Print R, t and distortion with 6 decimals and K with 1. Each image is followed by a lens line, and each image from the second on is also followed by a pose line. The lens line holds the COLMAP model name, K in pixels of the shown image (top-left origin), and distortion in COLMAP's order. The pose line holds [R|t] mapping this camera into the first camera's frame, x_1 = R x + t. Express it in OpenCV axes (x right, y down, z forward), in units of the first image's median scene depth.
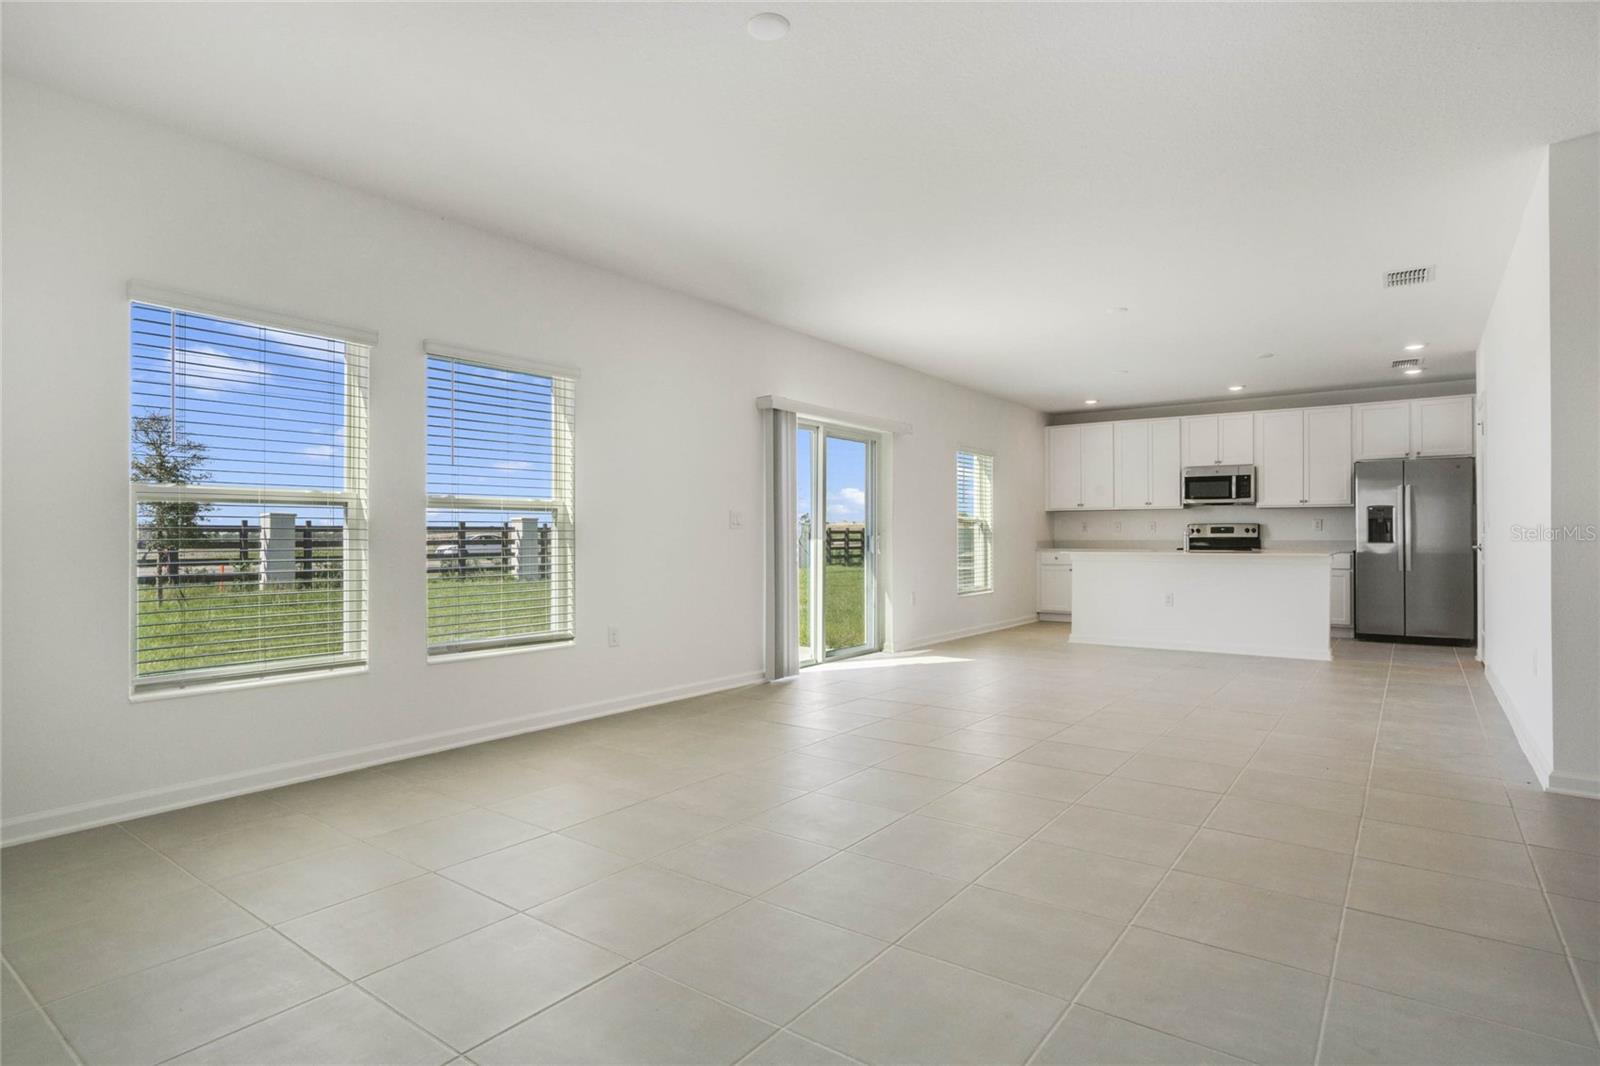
lens RADIAL K [[841.0, 0, 803.7], [0, 841.0, 533.5], [0, 0, 1]] dist [-0.006945, 0.000493]
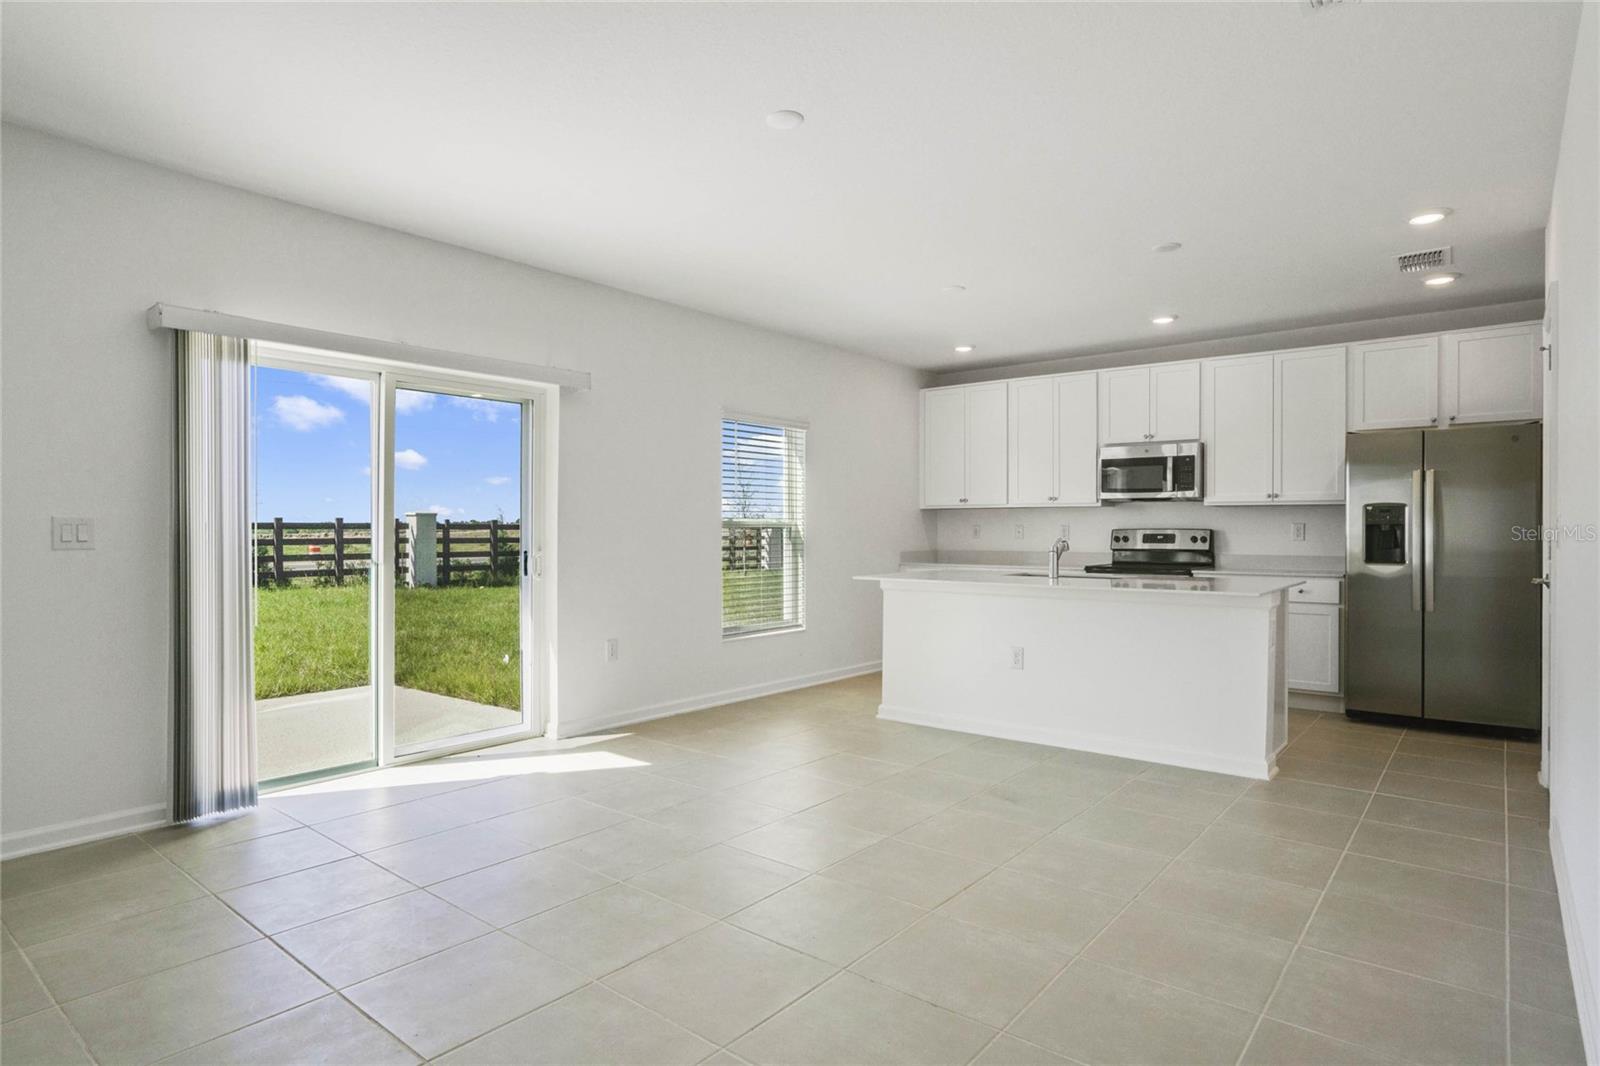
lens RADIAL K [[882.5, 0, 800.0], [0, 882.5, 533.0], [0, 0, 1]] dist [-0.004649, -0.001214]
pose [[0.998257, 0.002965, -0.058943, 0.264002], [-0.002517, 0.999967, 0.007669, -0.013634], [0.058964, -0.007507, 0.998232, 0.291714]]
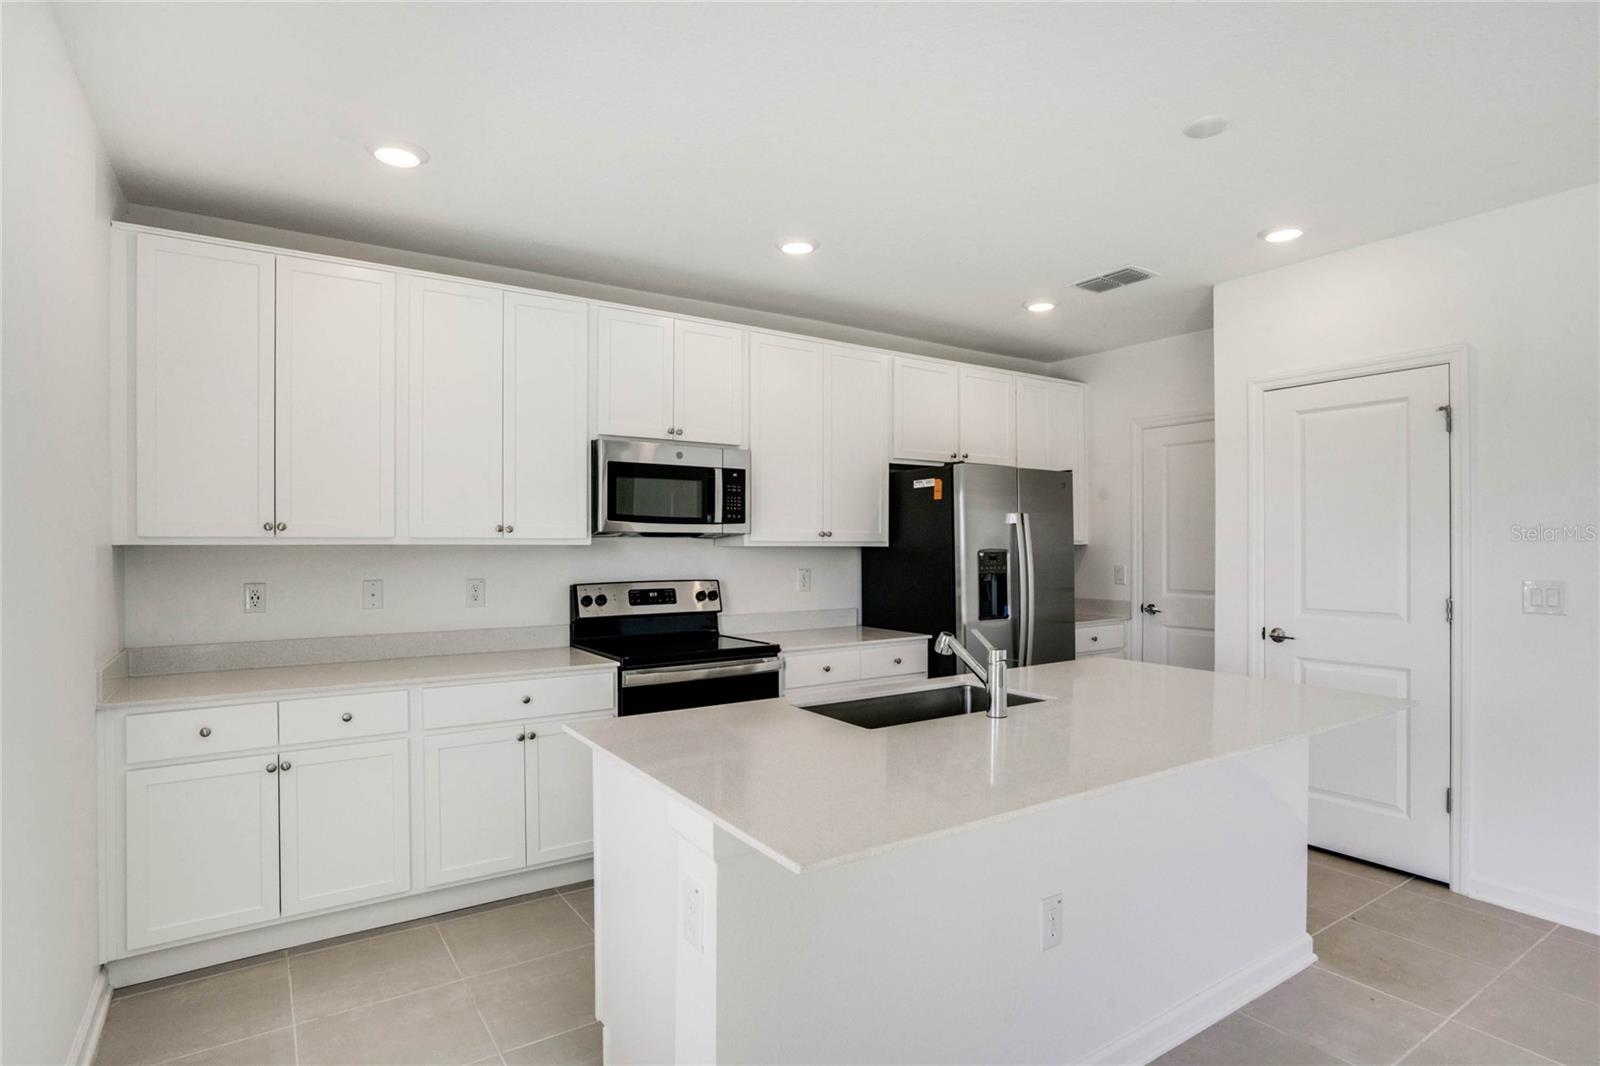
lens RADIAL K [[841.0, 0, 803.7], [0, 841.0, 533.5], [0, 0, 1]] dist [-0.006945, 0.000493]
pose [[0.351447, 0.010984, 0.936143, 0.140424], [-0.005091, 0.999939, -0.009822, -0.032964], [-0.936194, -0.001314, 0.351482, 0.814725]]
